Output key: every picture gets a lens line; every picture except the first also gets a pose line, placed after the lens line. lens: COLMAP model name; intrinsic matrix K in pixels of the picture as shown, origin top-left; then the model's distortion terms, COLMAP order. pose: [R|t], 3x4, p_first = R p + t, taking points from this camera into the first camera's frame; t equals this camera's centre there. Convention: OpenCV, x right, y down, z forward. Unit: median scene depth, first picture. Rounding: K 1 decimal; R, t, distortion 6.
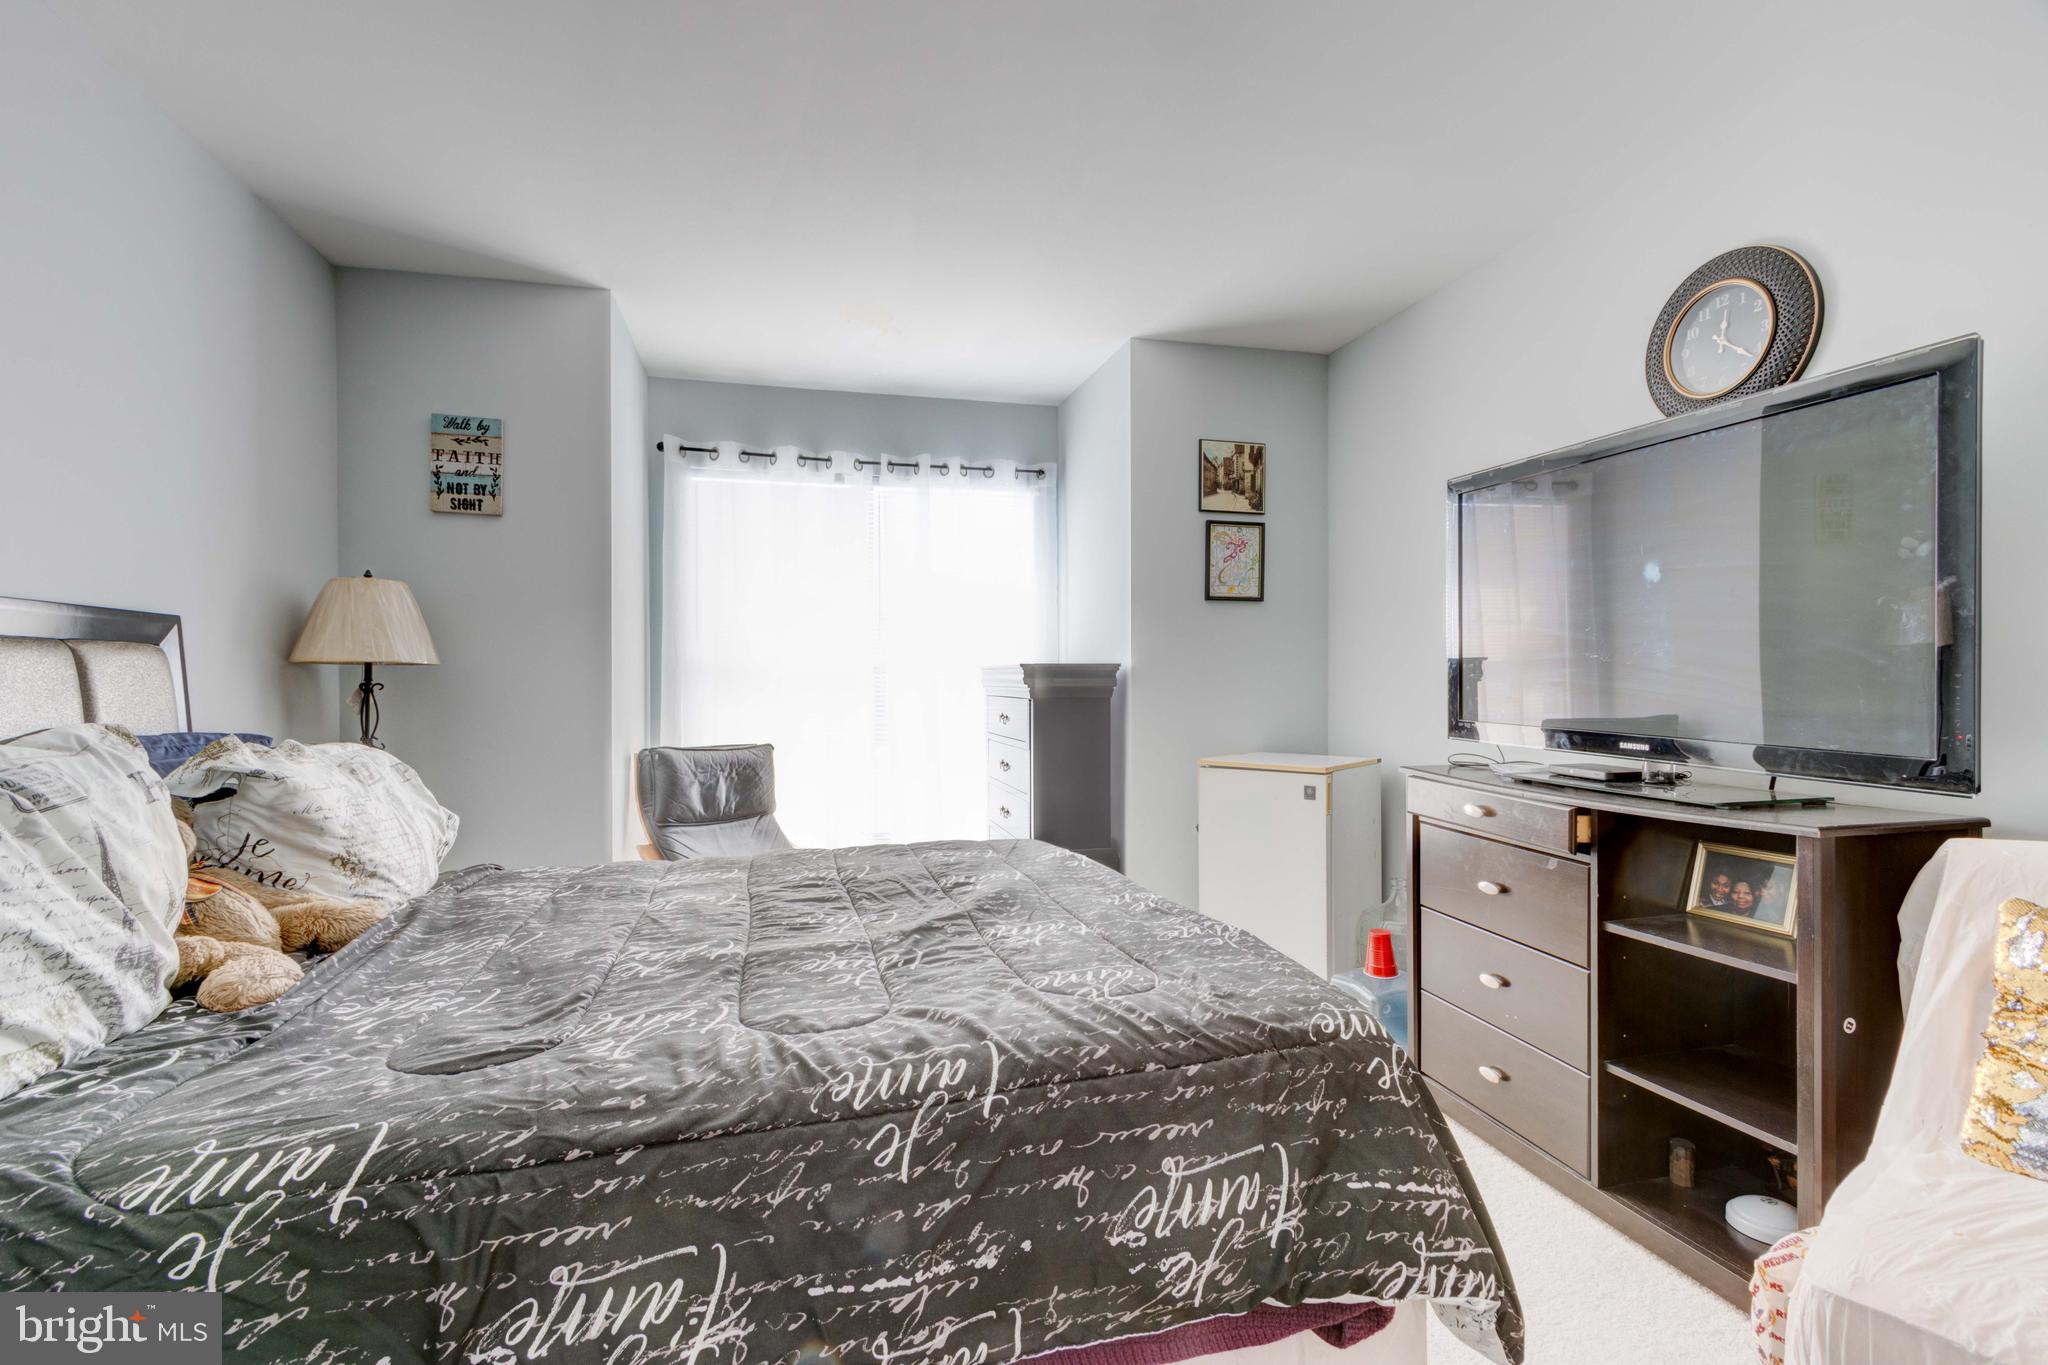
lens RADIAL K [[937.9, 0, 1023.1], [0, 937.9, 678.8], [0, 0, 1]] dist [0.009600, -0.003340]
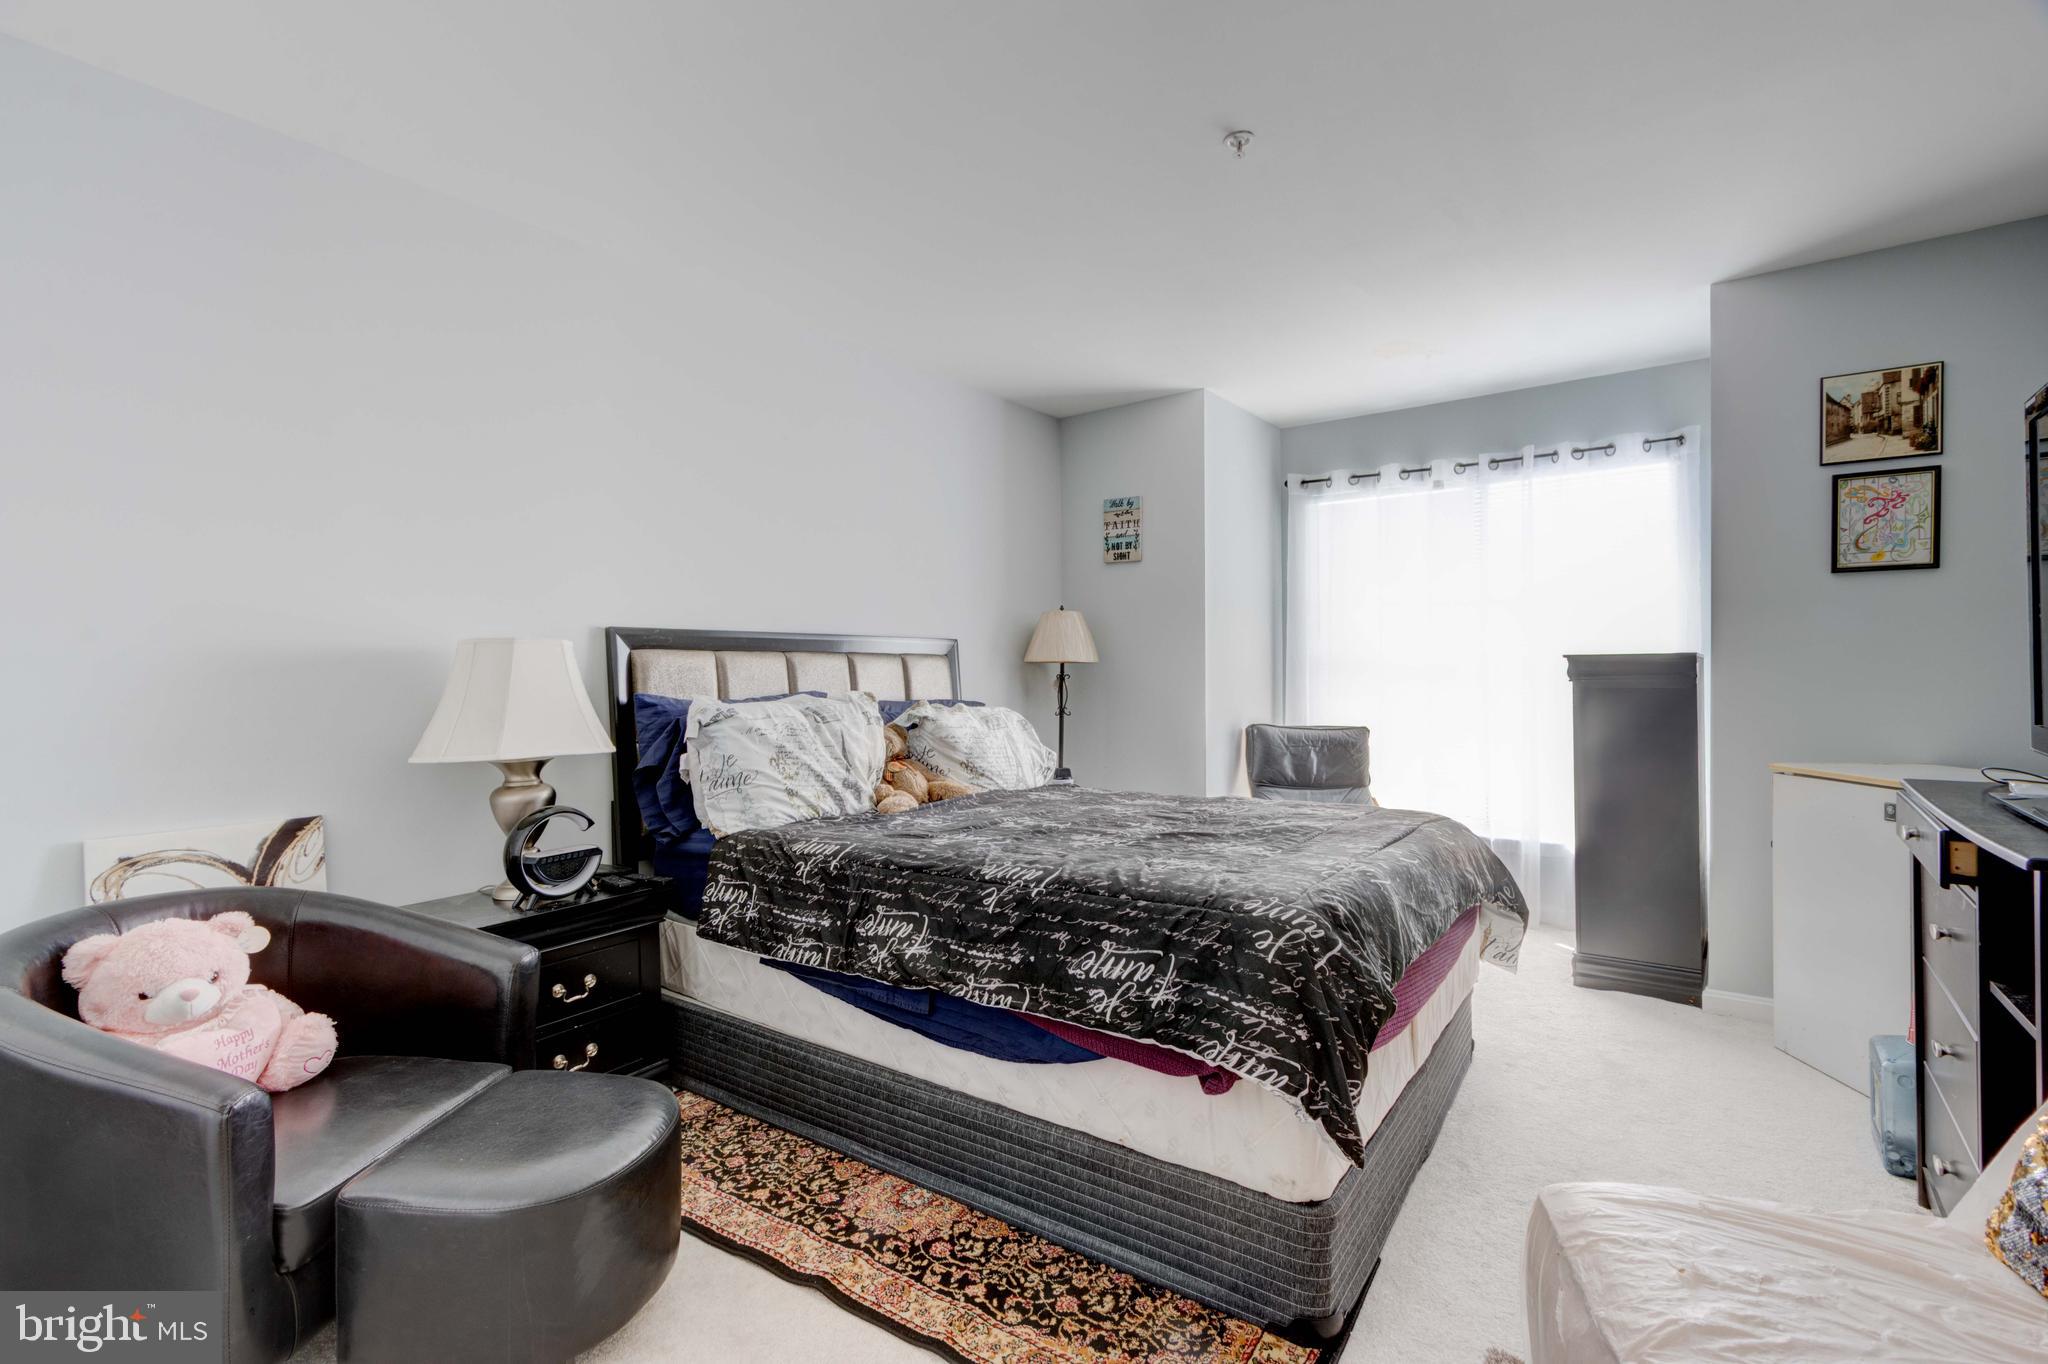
lens RADIAL K [[937.9, 0, 1018.9], [0, 937.9, 676.6], [0, 0, 1]] dist [0.009600, -0.003340]
pose [[0.634430, 0.002571, -0.772976, 0.839335], [0.003451, 0.999975, 0.006158, -0.003079], [0.772973, -0.006575, 0.634405, -0.152752]]
